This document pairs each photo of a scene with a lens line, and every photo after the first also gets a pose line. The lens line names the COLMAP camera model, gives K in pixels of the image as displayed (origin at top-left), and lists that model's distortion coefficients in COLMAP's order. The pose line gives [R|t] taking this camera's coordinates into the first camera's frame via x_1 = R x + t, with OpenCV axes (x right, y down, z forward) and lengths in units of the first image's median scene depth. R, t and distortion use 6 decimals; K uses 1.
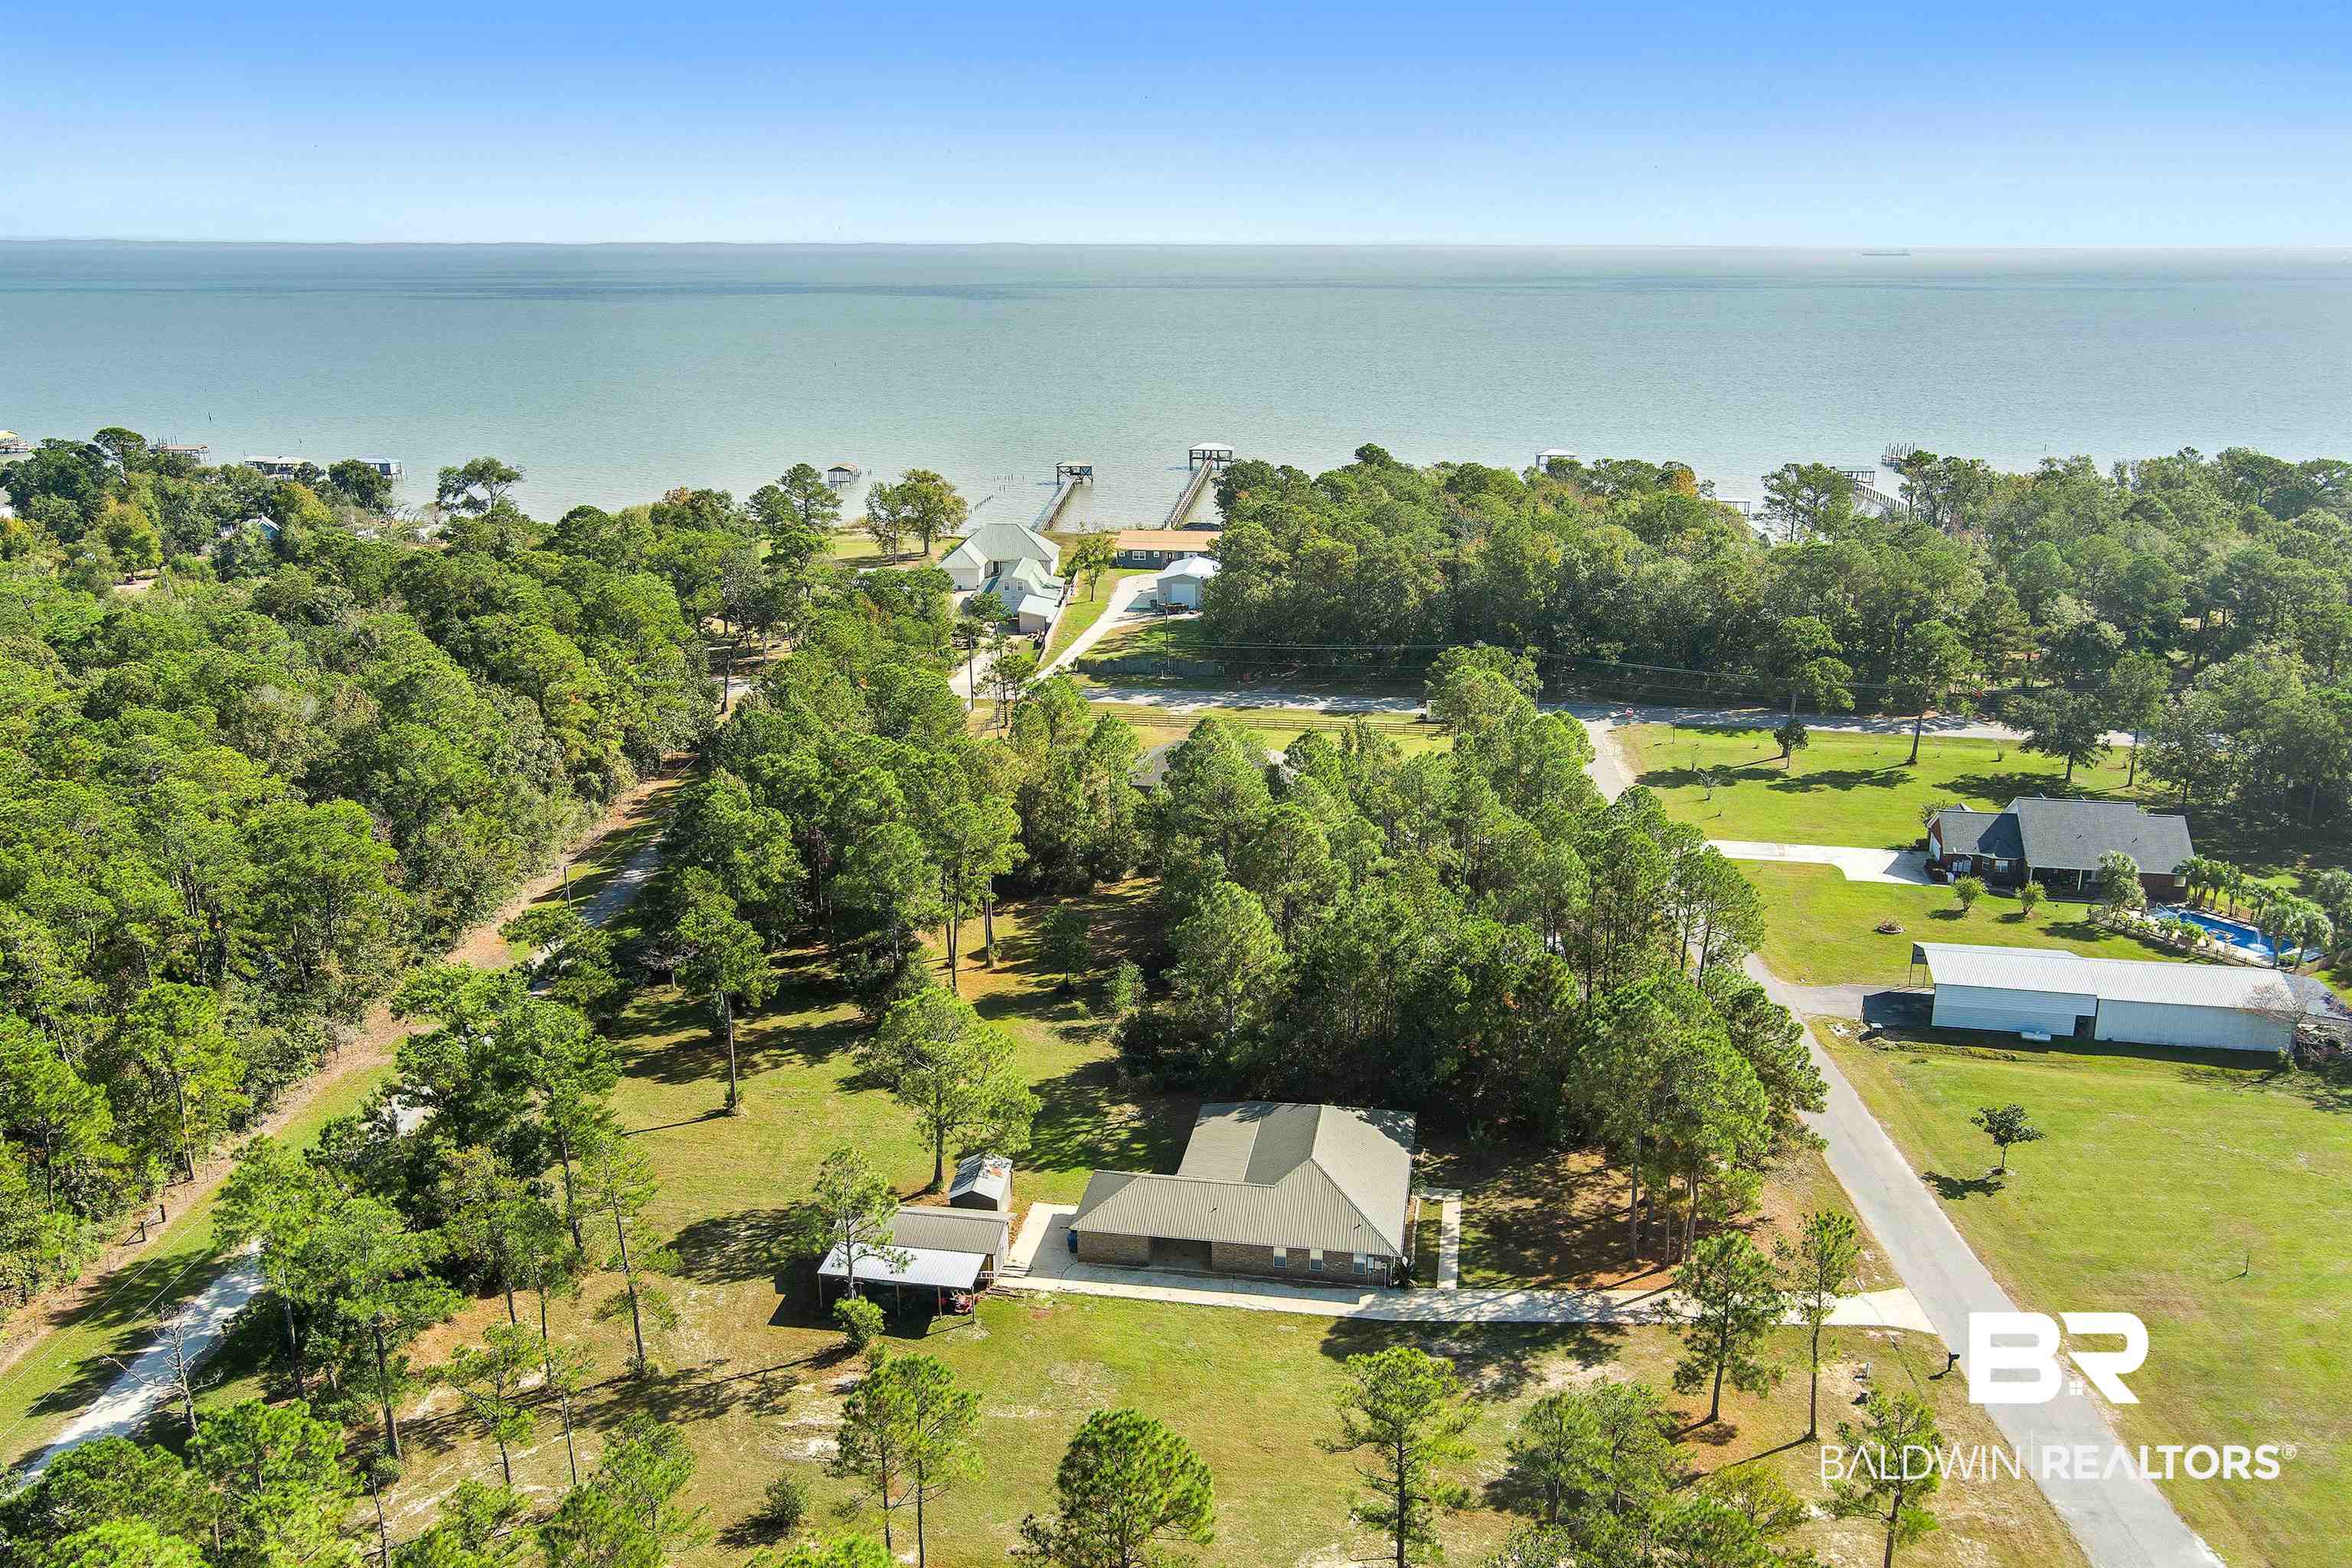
lens RADIAL K [[1844.8, 0, 1185.5], [0, 1844.8, 766.8], [0, 0, 1]] dist [0.005794, 0.082106]
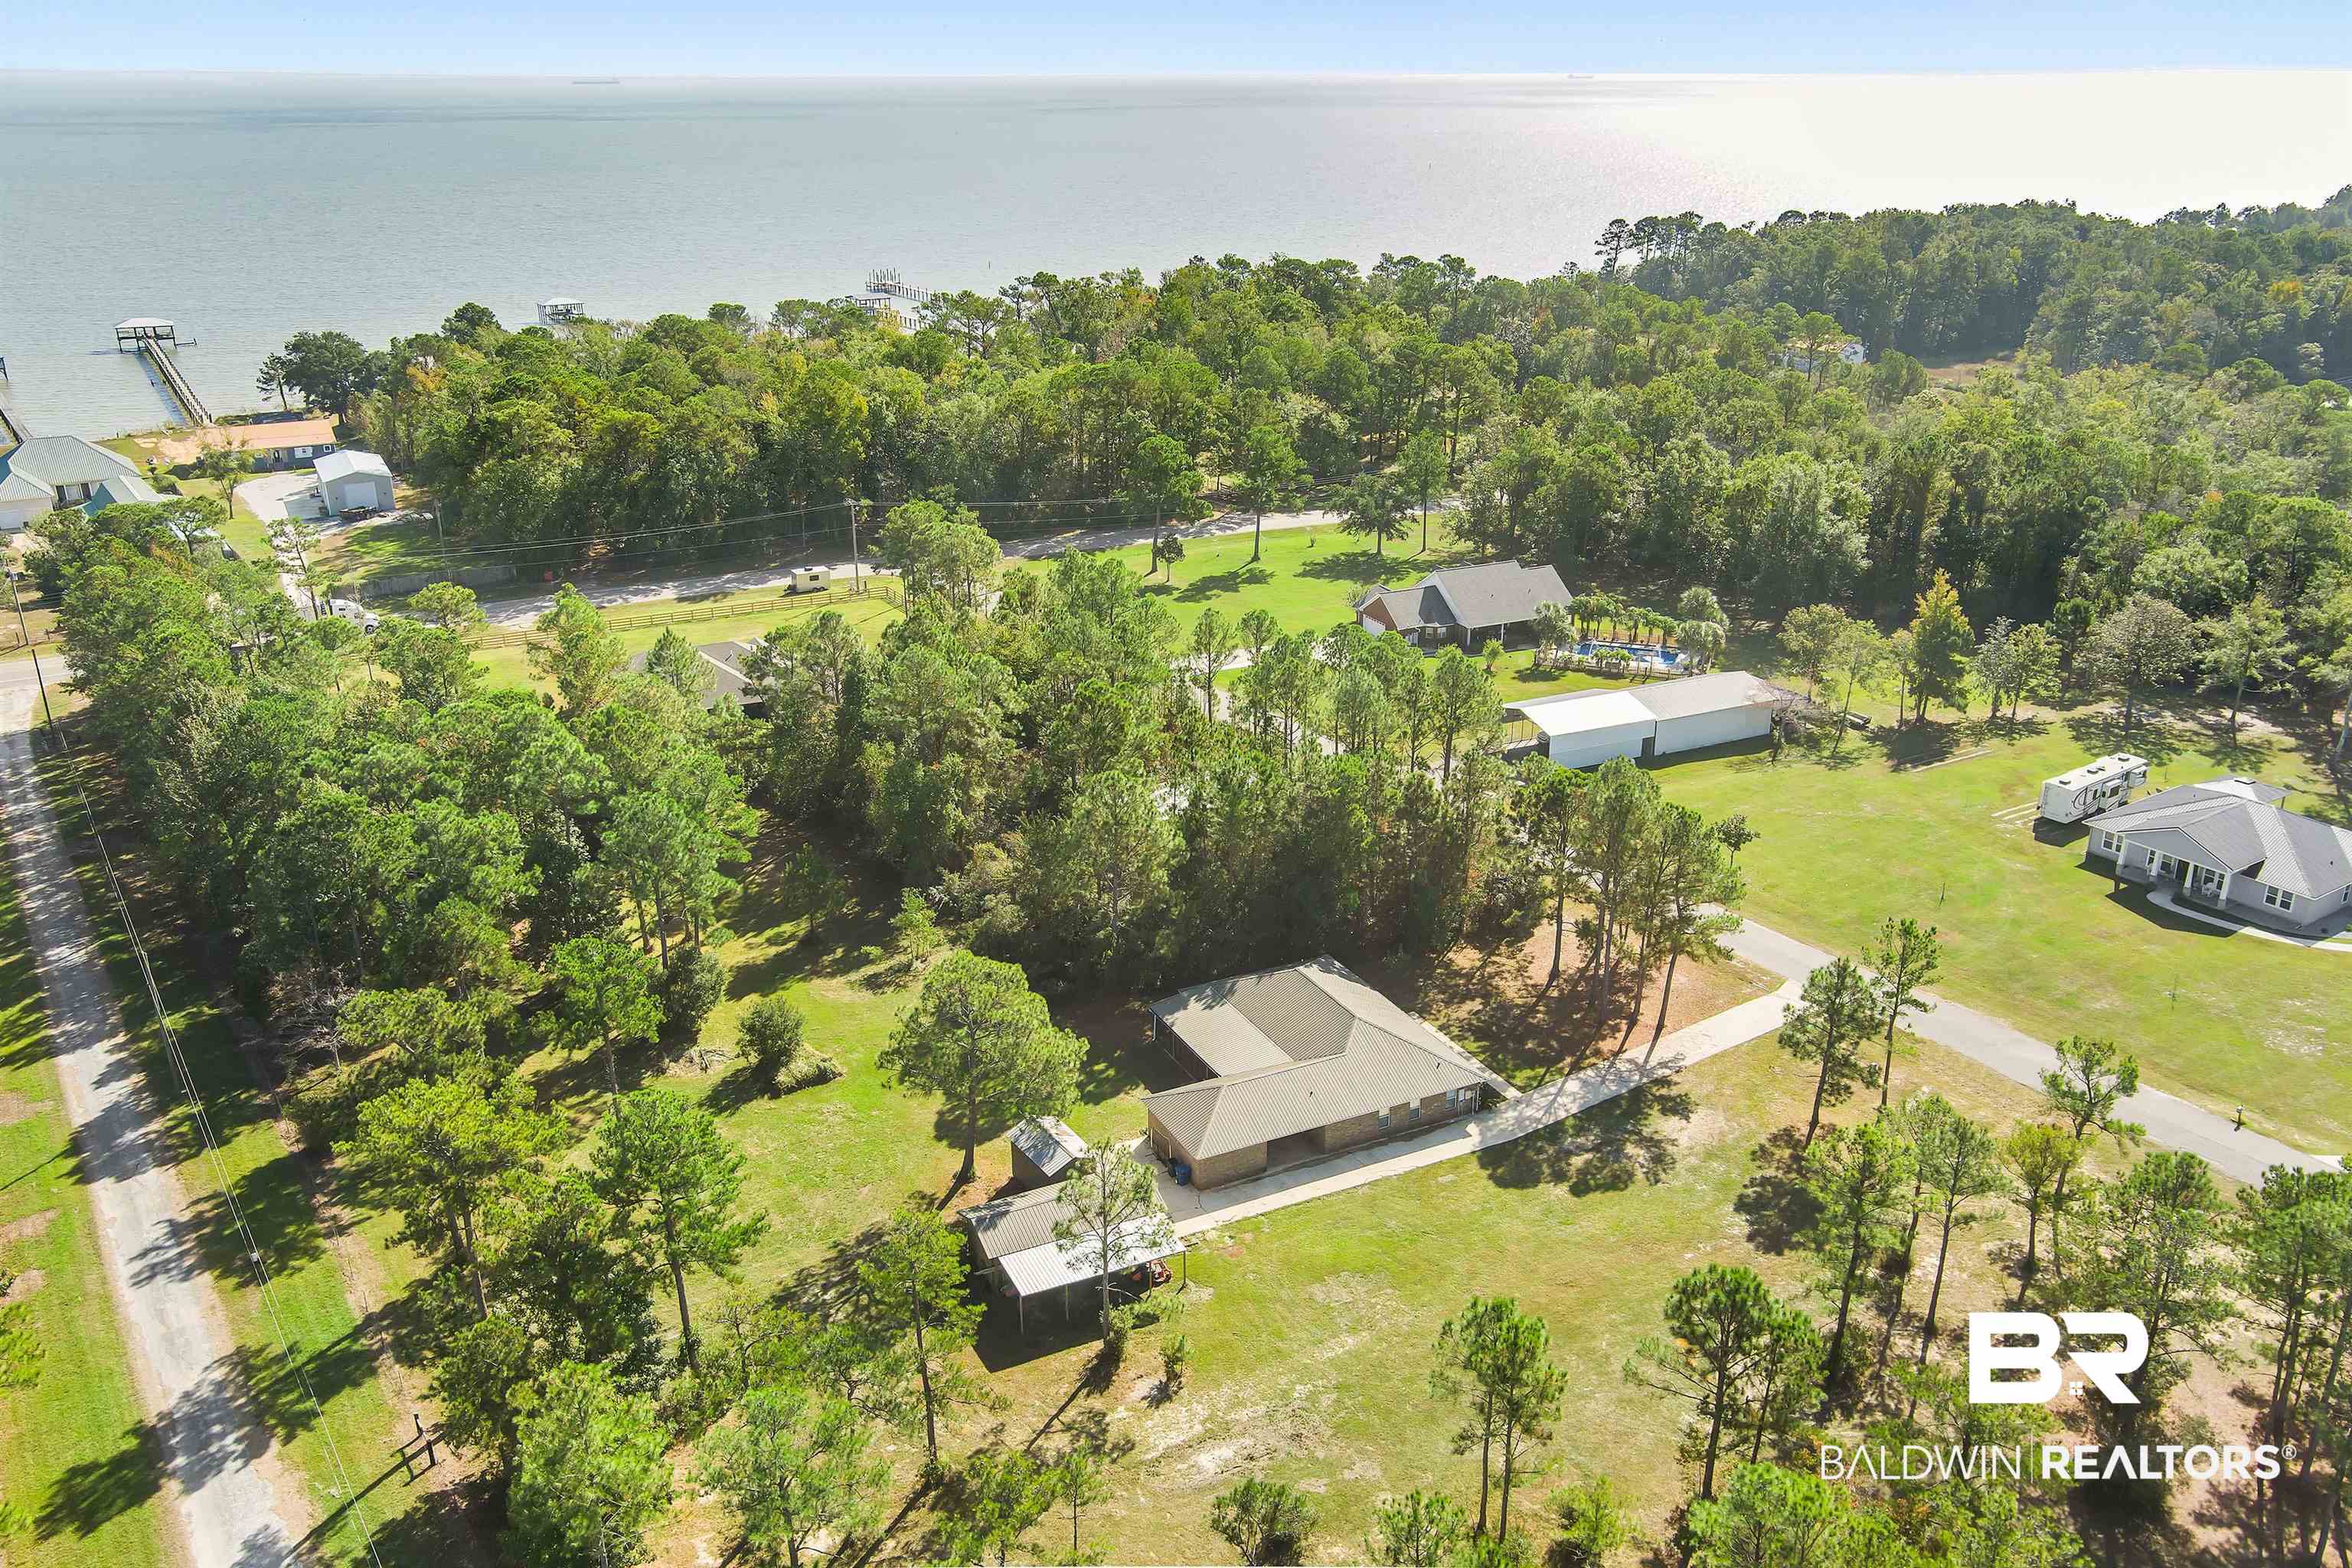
lens RADIAL K [[1844.8, 0, 1187.8], [0, 1844.8, 803.2], [0, 0, 1]] dist [0.005794, 0.082106]
pose [[0.817535, -0.216610, 0.533589, -0.390971], [0.161387, 0.975612, 0.148781, -0.046958], [-0.552803, -0.035519, 0.832555, 0.179393]]
